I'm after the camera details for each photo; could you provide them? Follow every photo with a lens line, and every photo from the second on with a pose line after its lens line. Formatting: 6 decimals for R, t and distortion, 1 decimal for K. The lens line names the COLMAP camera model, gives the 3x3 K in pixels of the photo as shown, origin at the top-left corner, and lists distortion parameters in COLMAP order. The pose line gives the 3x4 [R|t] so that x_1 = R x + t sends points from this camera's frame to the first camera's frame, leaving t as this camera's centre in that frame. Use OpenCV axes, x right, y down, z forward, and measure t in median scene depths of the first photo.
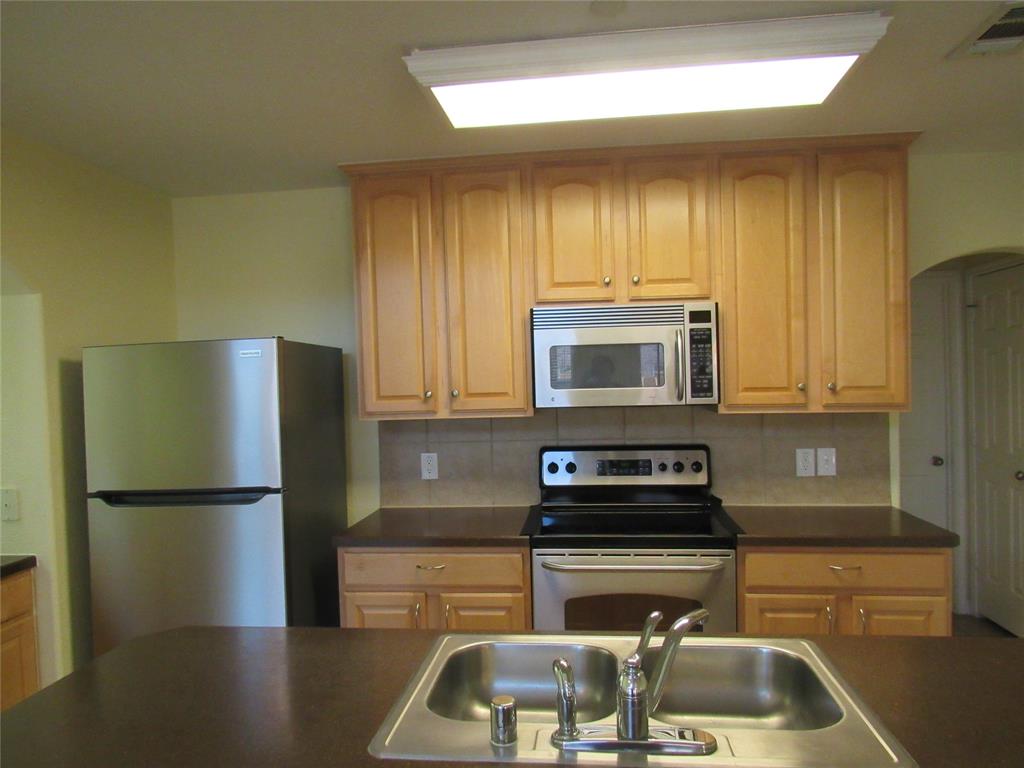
lens RADIAL K [[727.7, 0, 512.0], [0, 727.7, 384.0], [0, 0, 1]] dist [-0.028380, 0.001975]
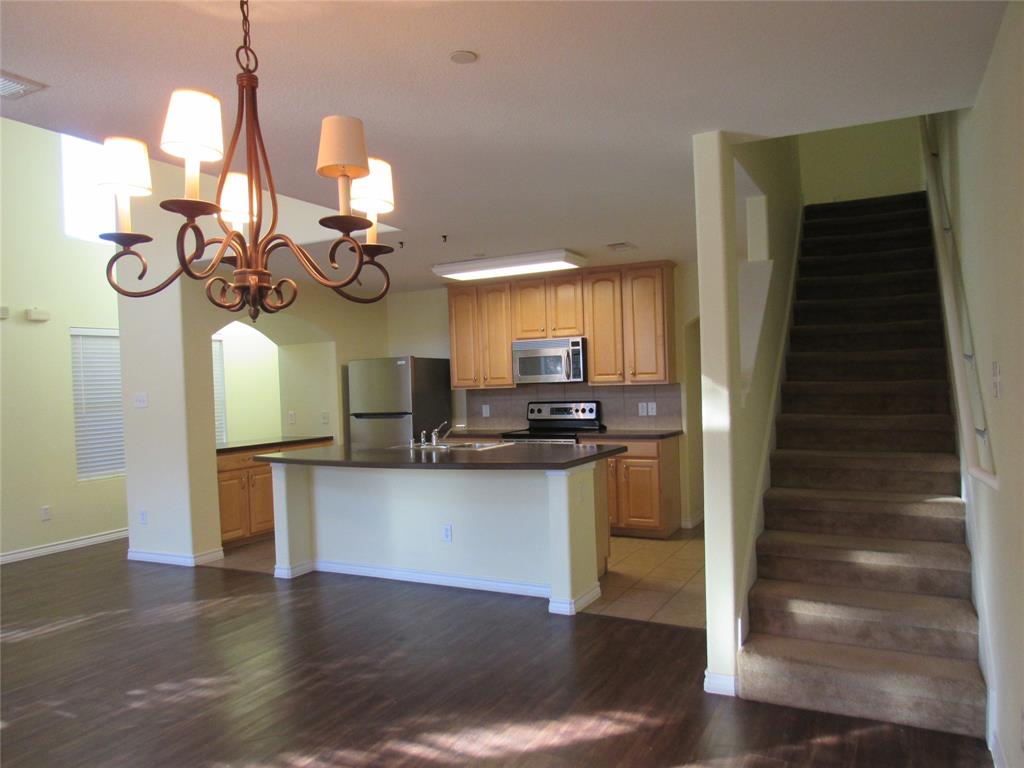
lens RADIAL K [[740.1, 0, 512.0], [0, 740.1, 384.0], [0, 0, 1]] dist [-0.021661, -0.003399]
pose [[0.933882, -0.004373, -0.357555, 0.875319], [0.005640, 0.999981, 0.002502, 0.028313], [0.357537, -0.004353, 0.933889, -1.239544]]
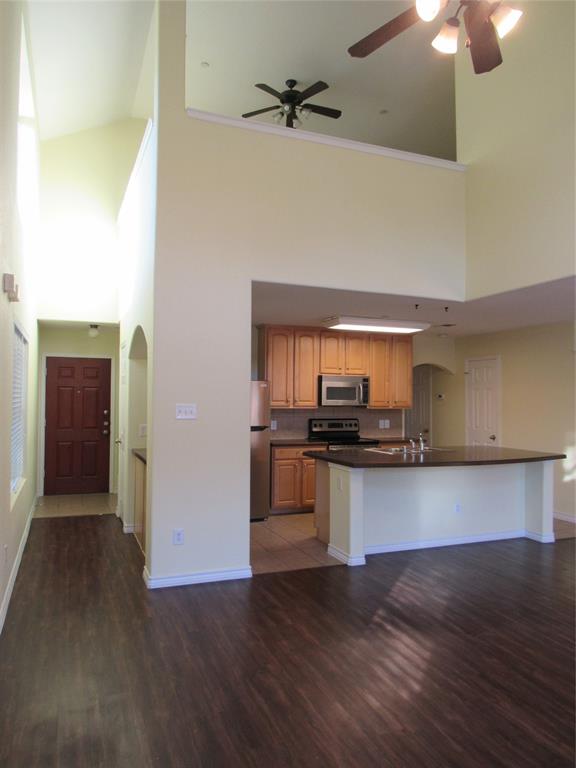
lens RADIAL K [[546.3, 0, 286.8], [0, 546.3, 388.9], [0, 0, 1]] dist [-0.055442, 0.031624]
pose [[0.884319, 0.038425, 0.465300, -1.226455], [-0.025012, 0.999075, -0.034970, 0.047654], [-0.466213, 0.019286, 0.884462, -1.081211]]
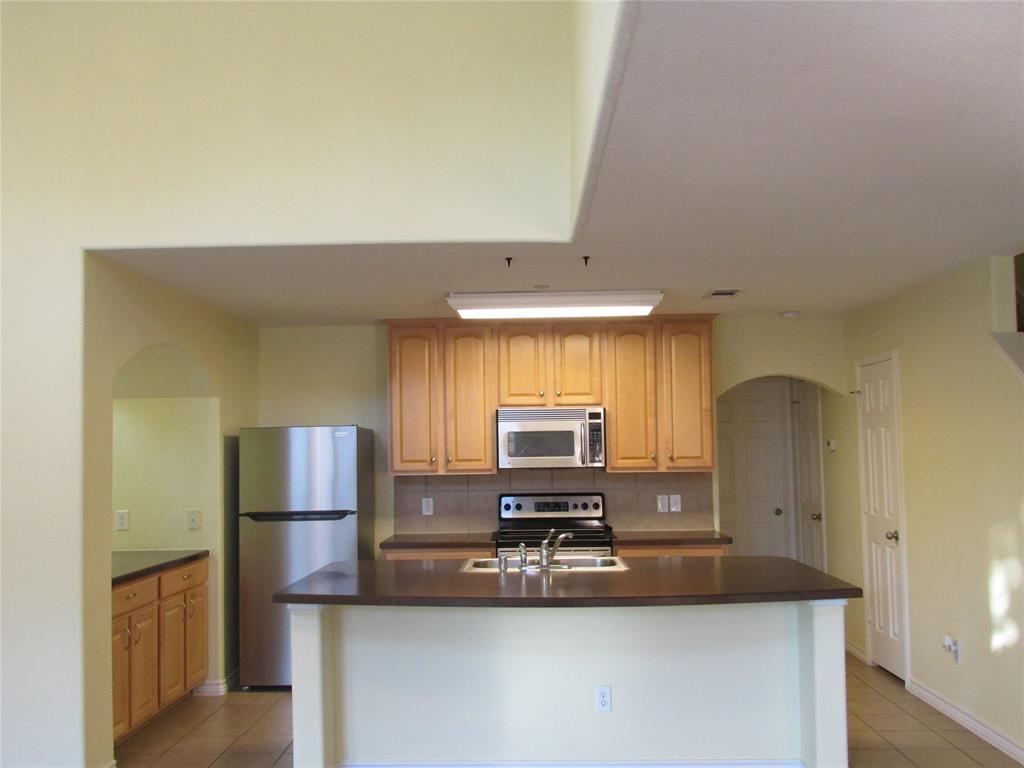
lens RADIAL K [[941.7, 0, 512.0], [0, 941.7, 384.0], [0, 0, 1]] dist [-0.048277, 0.010752]
pose [[0.996002, 0.016153, 0.087856, -0.128968], [-0.009267, 0.996892, -0.078237, 0.008595], [-0.088846, 0.077110, 0.993056, -1.154579]]
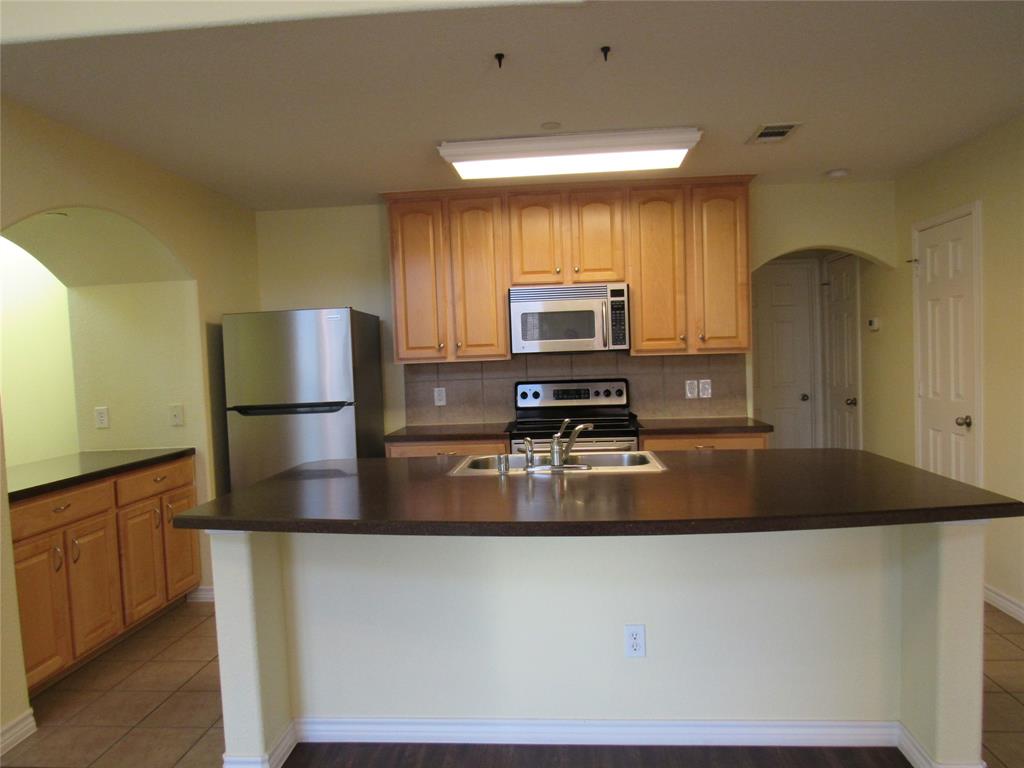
lens RADIAL K [[740.1, 0, 512.0], [0, 740.1, 384.0], [0, 0, 1]] dist [-0.021661, -0.003399]
pose [[0.999171, -0.011407, 0.039067, -0.029743], [0.010251, 0.999508, 0.029655, 0.050499], [-0.039387, -0.029230, 0.998796, -0.554490]]
